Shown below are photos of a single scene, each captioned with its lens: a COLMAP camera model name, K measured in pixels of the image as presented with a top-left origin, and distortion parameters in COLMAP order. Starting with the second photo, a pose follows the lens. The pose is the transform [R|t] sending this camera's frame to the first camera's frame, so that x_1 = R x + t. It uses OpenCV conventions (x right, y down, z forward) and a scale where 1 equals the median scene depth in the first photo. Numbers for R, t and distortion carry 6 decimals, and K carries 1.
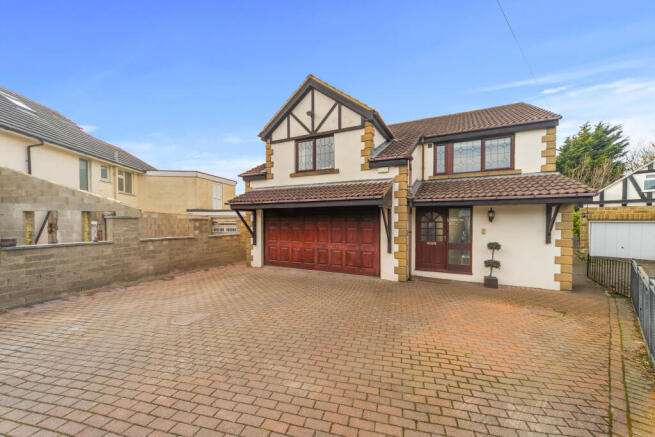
lens RADIAL K [[223.4, 0, 327.7], [0, 223.4, 220.5], [0, 0, 1]] dist [0.003074, 0.000105]
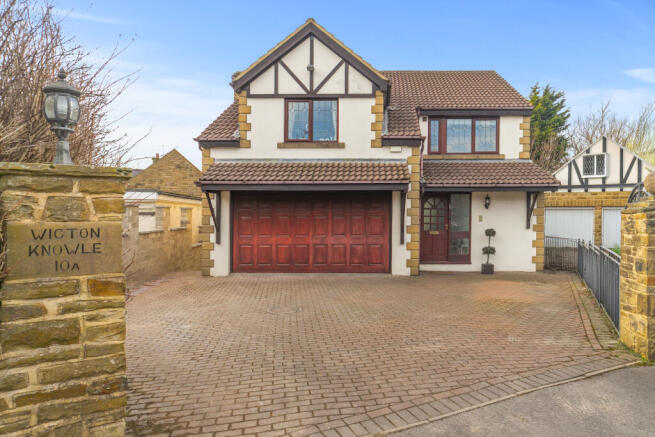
lens RADIAL K [[537.6, 0, 327.8], [0, 537.6, 209.8], [0, 0, 1]] dist [-0.000118, 0.002521]
pose [[0.869707, -0.002214, 0.493564, -0.940696], [0.001112, 0.999996, 0.002527, 0.004108], [-0.493568, -0.001649, 0.869706, -0.641029]]
